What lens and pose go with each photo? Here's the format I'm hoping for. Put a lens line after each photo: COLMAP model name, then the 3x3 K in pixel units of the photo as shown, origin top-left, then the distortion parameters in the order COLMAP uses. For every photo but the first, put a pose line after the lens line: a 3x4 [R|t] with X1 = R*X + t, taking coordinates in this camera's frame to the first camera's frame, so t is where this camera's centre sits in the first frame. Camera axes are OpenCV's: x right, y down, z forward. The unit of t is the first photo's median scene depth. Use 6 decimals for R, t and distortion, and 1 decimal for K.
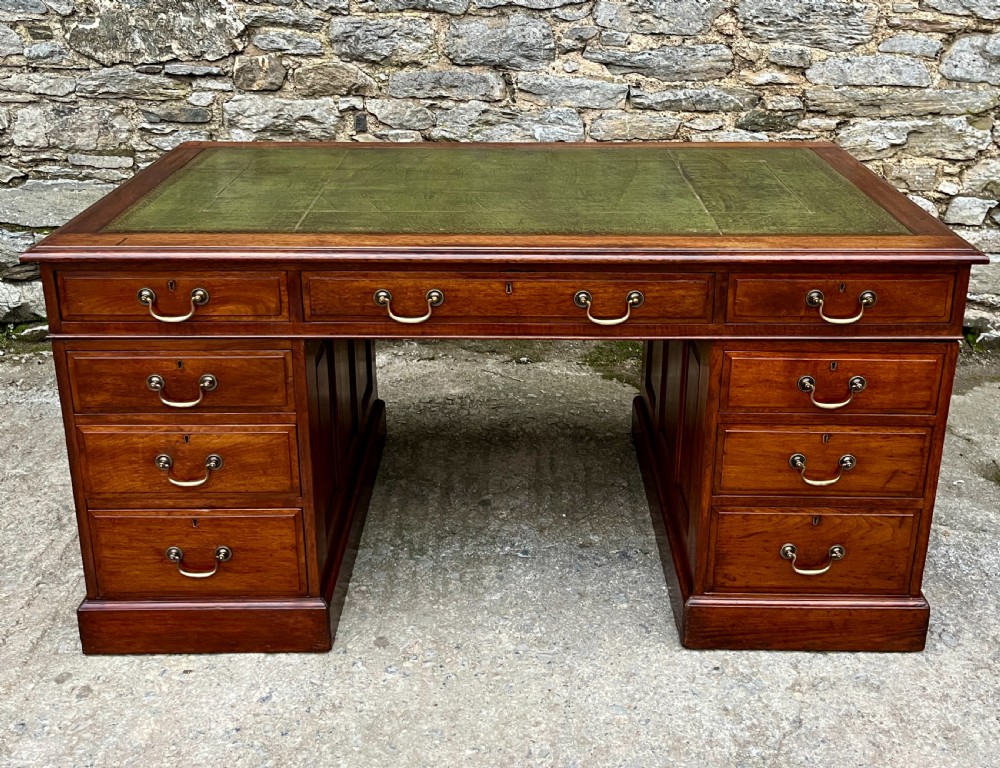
lens RADIAL K [[1041.5, 0, 527.3], [0, 1041.5, 258.5], [0, 0, 1]] dist [0.032528, 0.000000]
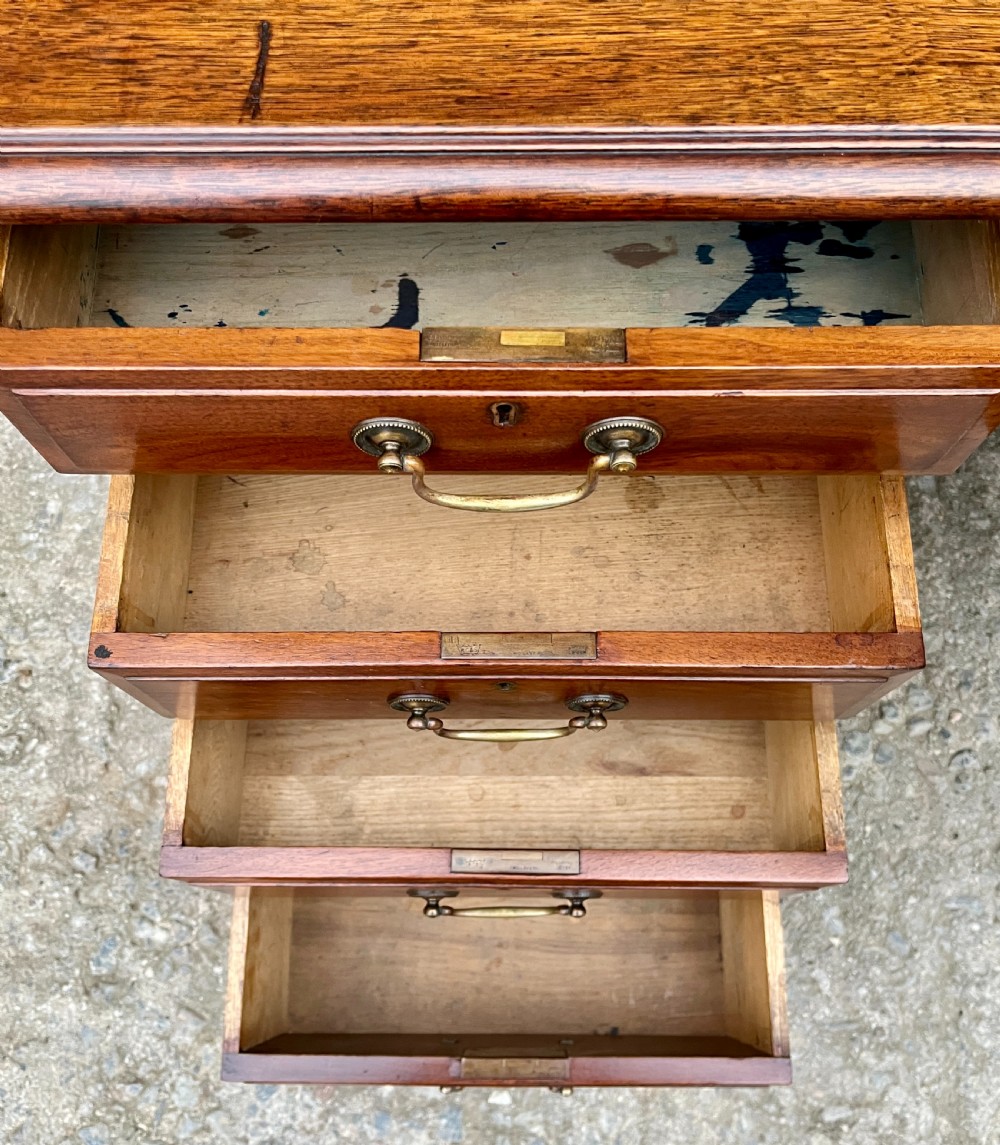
lens RADIAL K [[1088.5, 0, 506.7], [0, 1088.5, 596.3], [0, 0, 1]] dist [0.014377, 0.000000]
pose [[0.999836, 0.012063, -0.013517, -0.302161], [0.003874, 0.586513, 0.809930, -0.111107], [0.017698, -0.809850, 0.586370, 0.719910]]
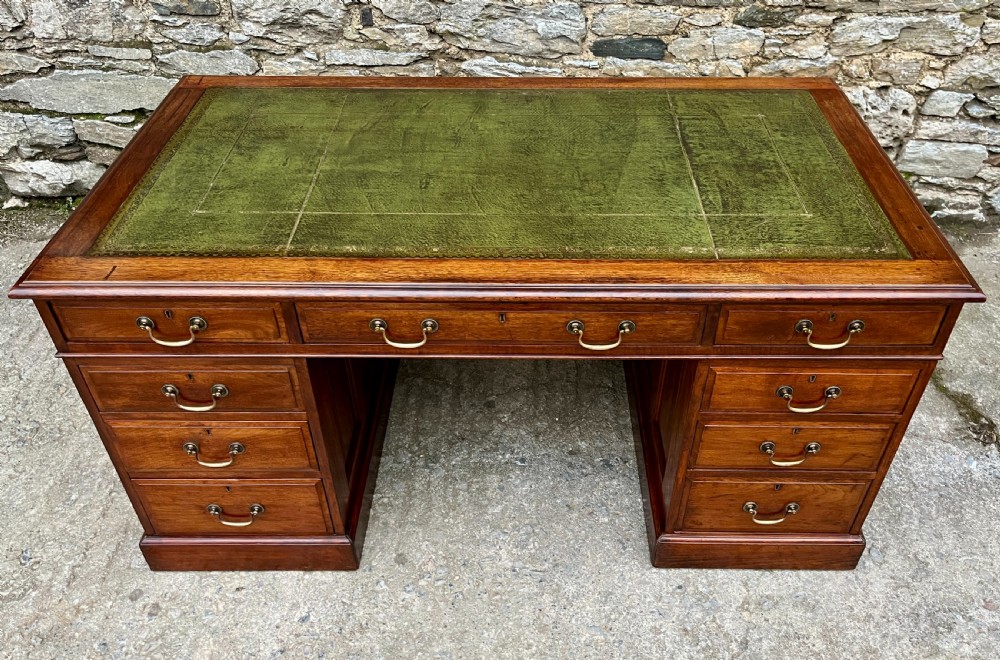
lens RADIAL K [[810.5, 0, 533.4], [0, 810.5, 324.0], [0, 0, 1]] dist [0.057758, -0.069154]
pose [[0.999968, 0.007095, -0.003673, 0.013933], [-0.005282, 0.932041, 0.362315, -0.227657], [0.005994, -0.362284, 0.932048, 0.237132]]
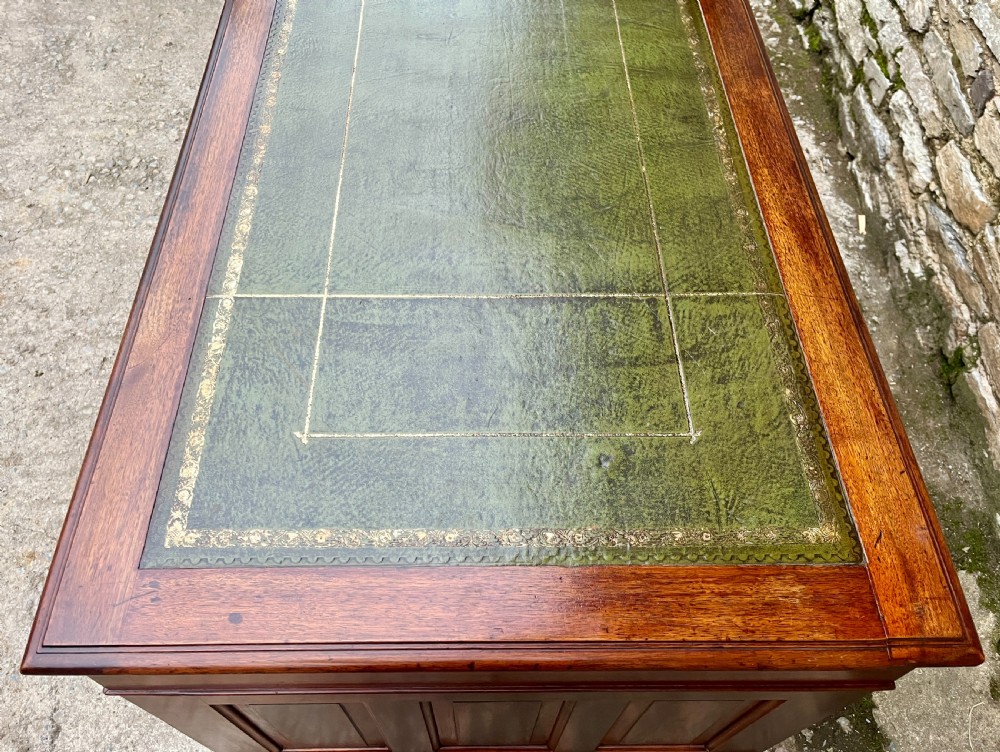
lens RADIAL K [[798.2, 0, 481.1], [0, 798.2, 356.5], [0, 0, 1]] dist [0.036853, -0.062470]
pose [[-0.004051, 0.813333, -0.581785, 0.490766], [-0.323756, 0.549387, 0.770296, -0.435853], [0.946132, 0.191477, 0.261095, 0.969641]]
